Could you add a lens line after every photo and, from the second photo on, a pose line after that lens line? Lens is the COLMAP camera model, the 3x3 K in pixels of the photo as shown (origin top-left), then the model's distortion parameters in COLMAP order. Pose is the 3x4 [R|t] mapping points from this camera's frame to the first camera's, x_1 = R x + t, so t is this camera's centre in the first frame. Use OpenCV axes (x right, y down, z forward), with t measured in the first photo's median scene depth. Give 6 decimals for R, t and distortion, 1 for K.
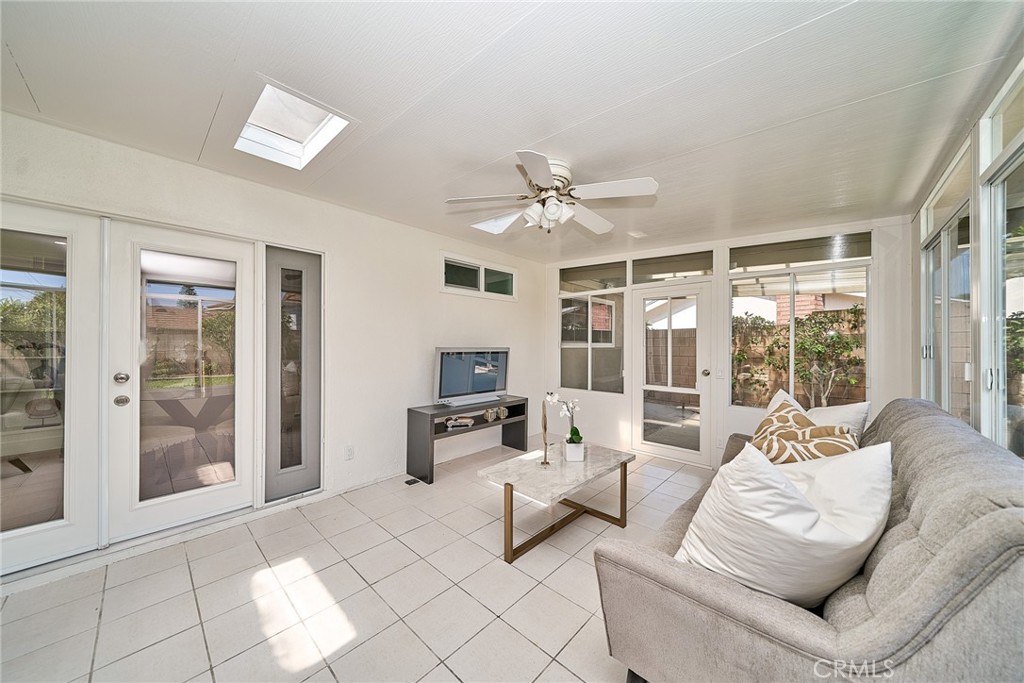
lens RADIAL K [[347.8, 0, 508.1], [0, 347.8, 339.0], [0, 0, 1]] dist [0.001754, -0.000152]
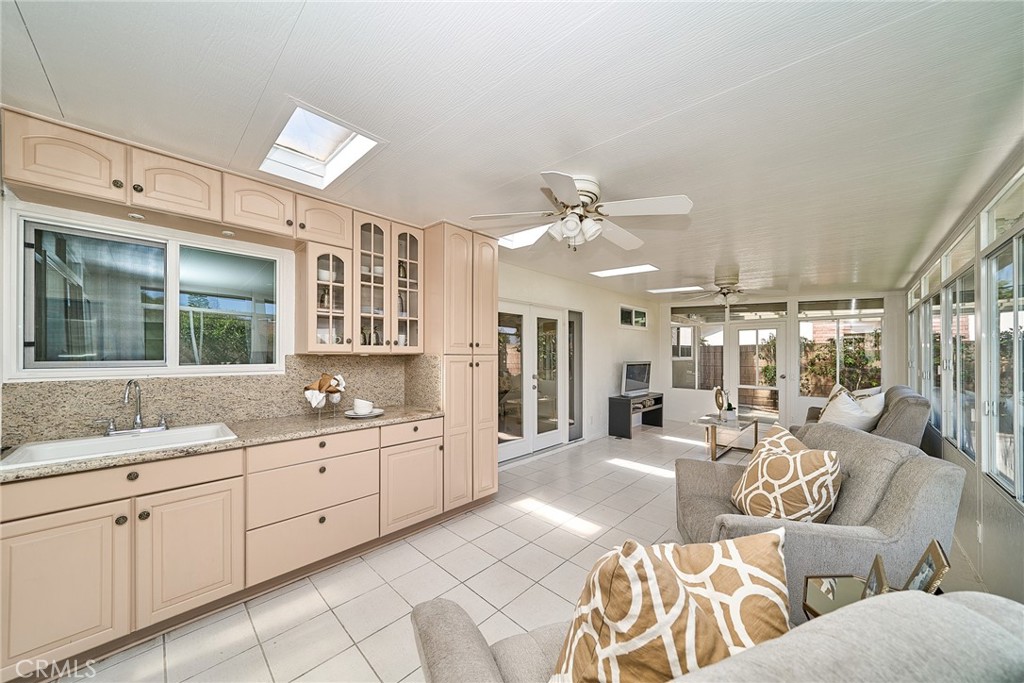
lens RADIAL K [[347.8, 0, 519.2], [0, 347.8, 355.4], [0, 0, 1]] dist [0.001754, -0.000152]
pose [[0.999837, -0.007504, -0.016429, -0.447234], [0.007655, 0.999929, 0.009143, -0.017280], [0.016359, -0.009267, 0.999823, -0.458044]]
